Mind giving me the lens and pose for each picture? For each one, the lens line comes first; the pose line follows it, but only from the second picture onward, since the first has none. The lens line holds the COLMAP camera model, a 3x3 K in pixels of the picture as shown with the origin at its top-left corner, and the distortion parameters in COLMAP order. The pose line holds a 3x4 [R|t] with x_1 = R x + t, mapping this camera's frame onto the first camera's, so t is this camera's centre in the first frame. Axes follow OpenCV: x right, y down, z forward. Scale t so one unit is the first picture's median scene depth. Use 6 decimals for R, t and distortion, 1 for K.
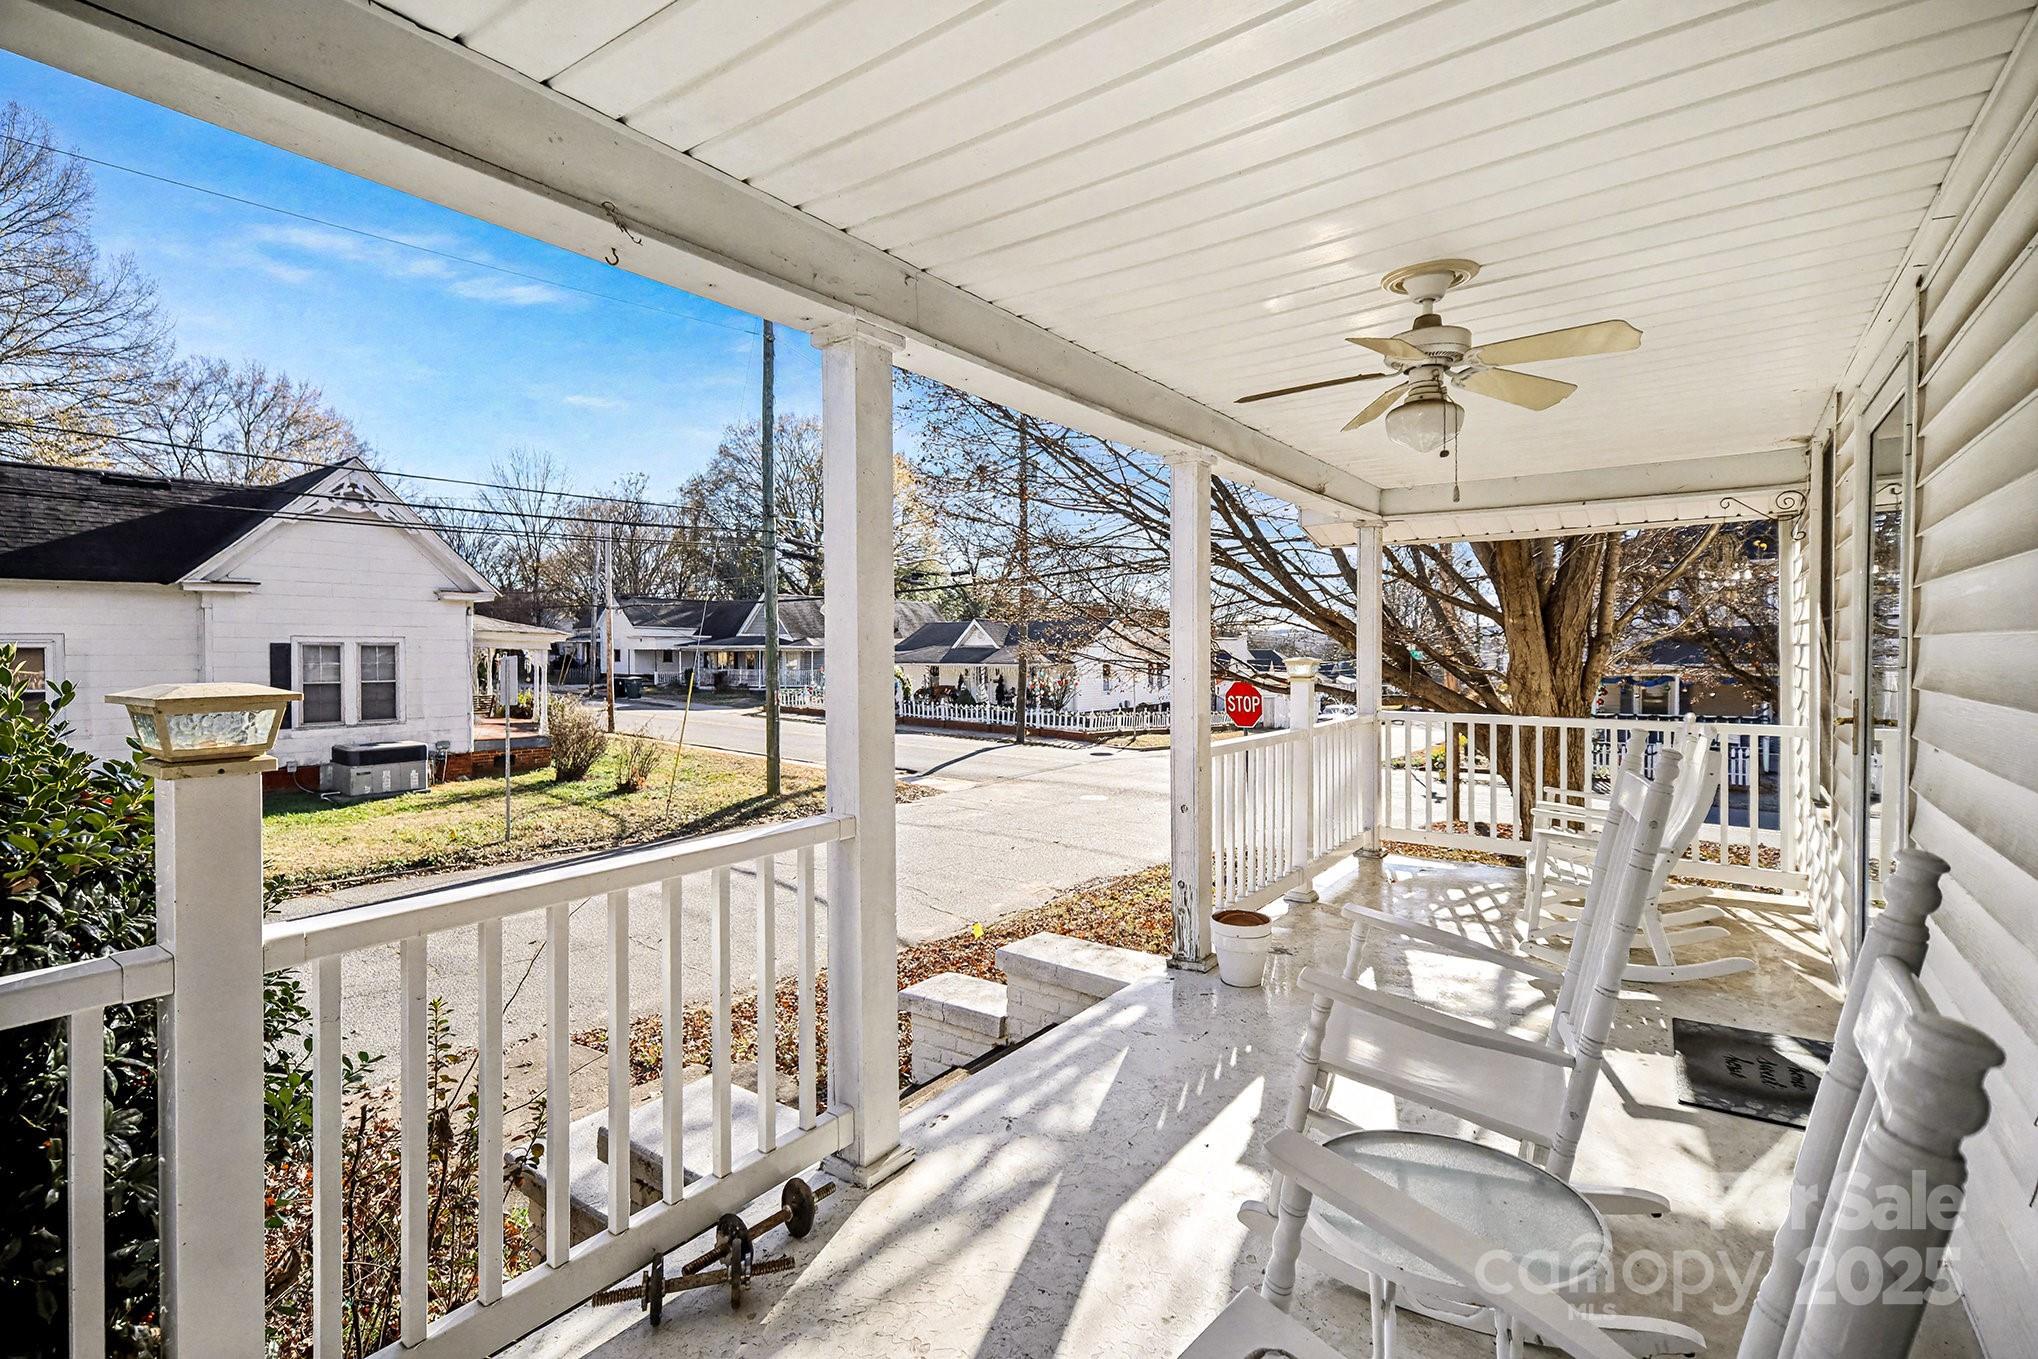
lens RADIAL K [[902.0, 0, 1022.9], [0, 902.0, 644.8], [0, 0, 1]] dist [0.000559, 0.000011]
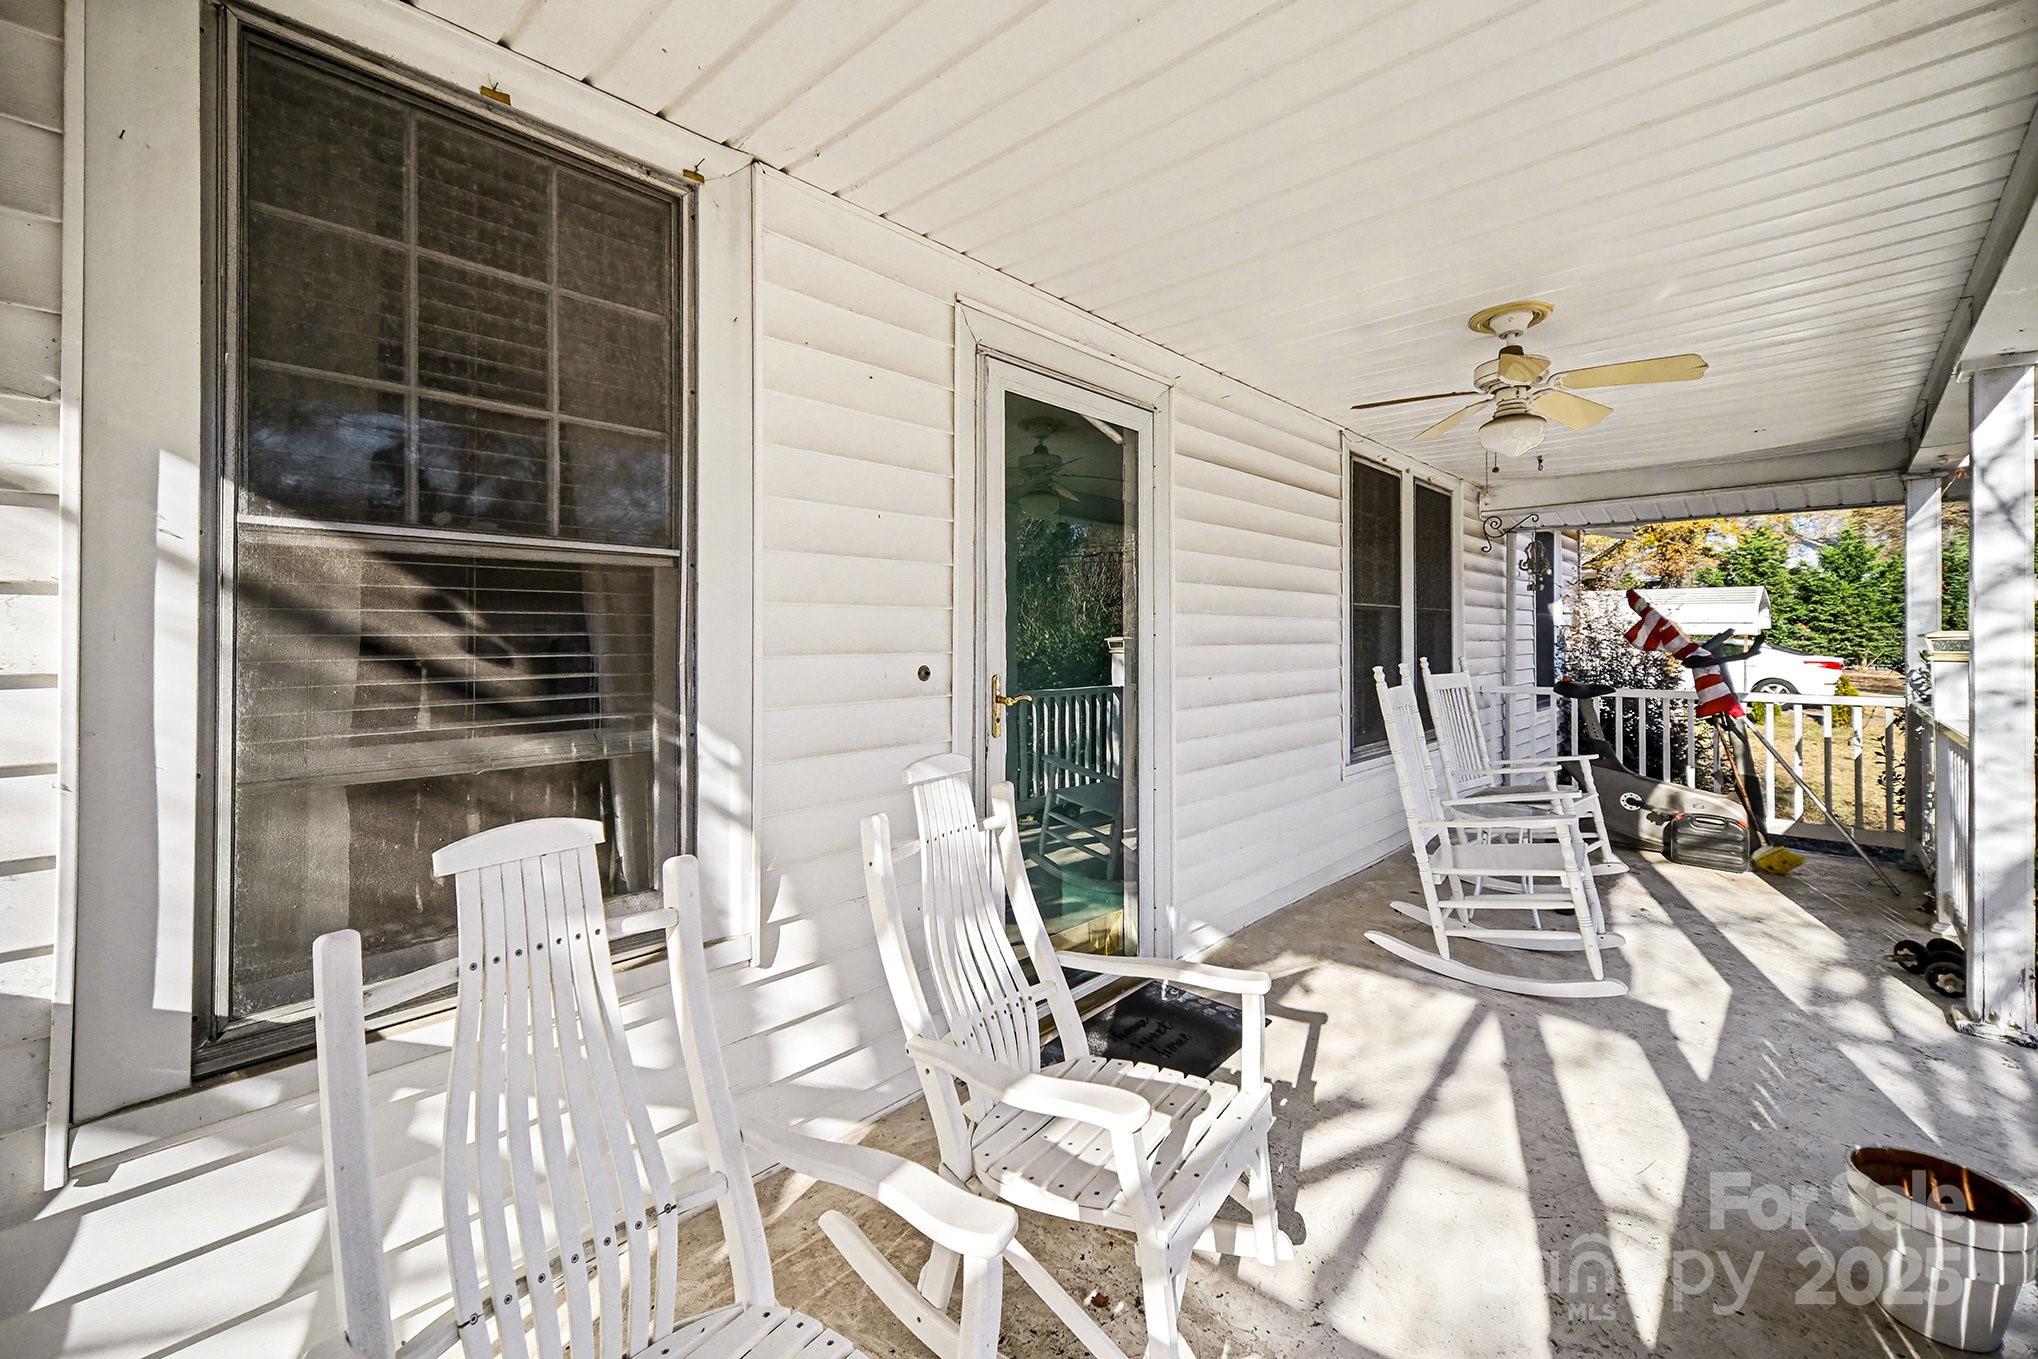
lens RADIAL K [[849.5, 0, 1006.8], [0, 849.5, 633.1], [0, 0, 1]] dist [0.001318, -0.000079]
pose [[-0.992749, 0.004323, 0.120131, 0.786373], [0.003768, 0.999981, -0.004844, 0.023630], [-0.120149, -0.004357, -0.992746, 1.774373]]
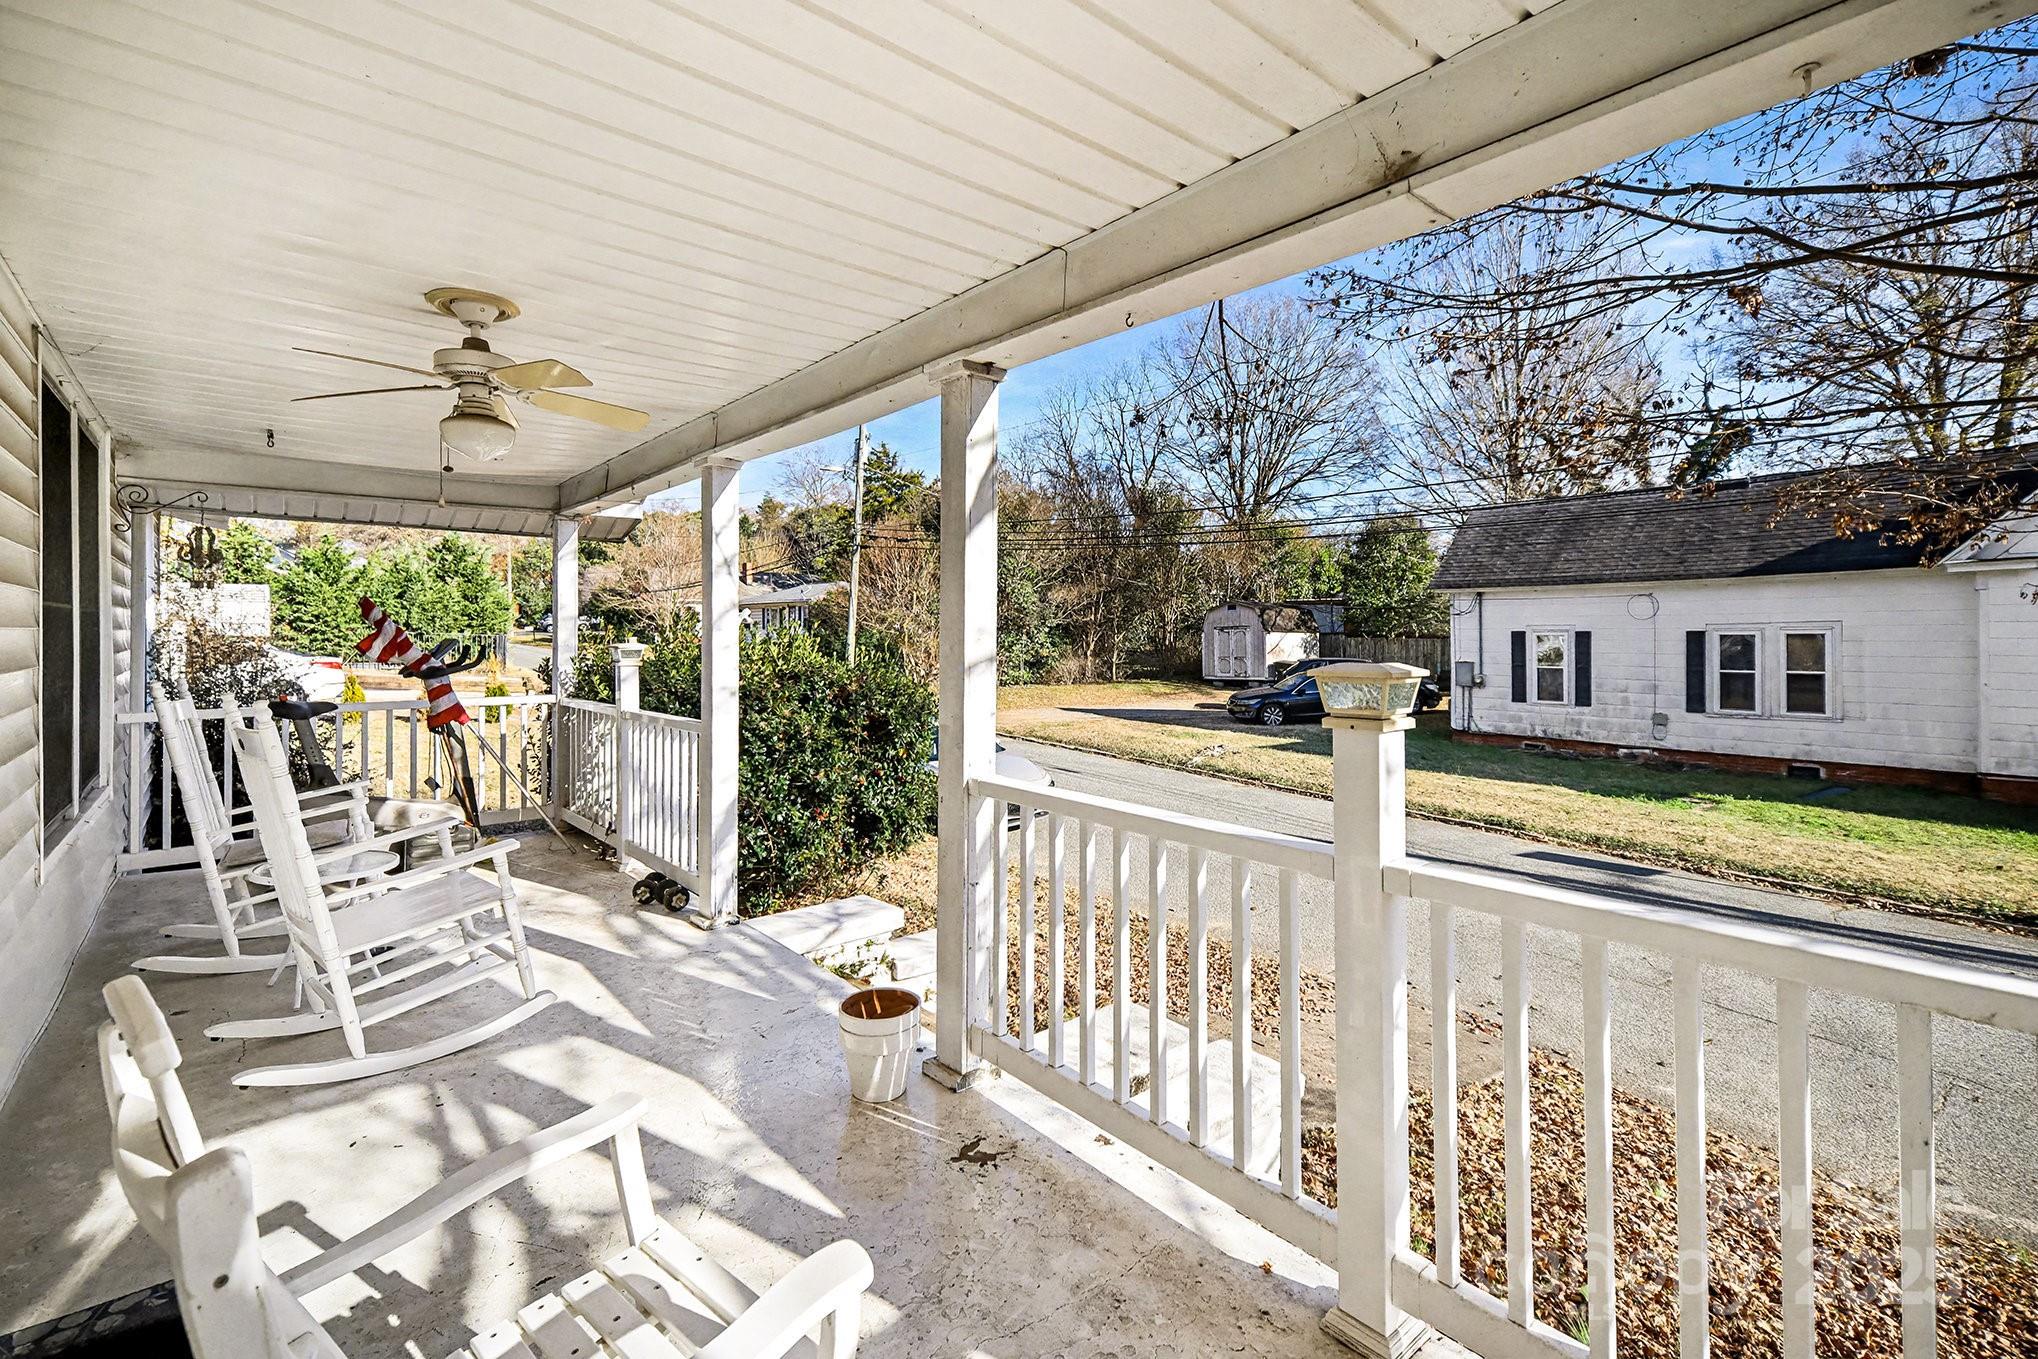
lens RADIAL K [[902.0, 0, 1022.9], [0, 902.0, 644.8], [0, 0, 1]] dist [0.000559, 0.000011]
pose [[-0.208338, 0.015311, -0.977937, 1.106985], [0.000571, 0.999879, 0.015533, -0.002513], [0.978057, 0.002678, -0.208322, 1.506854]]
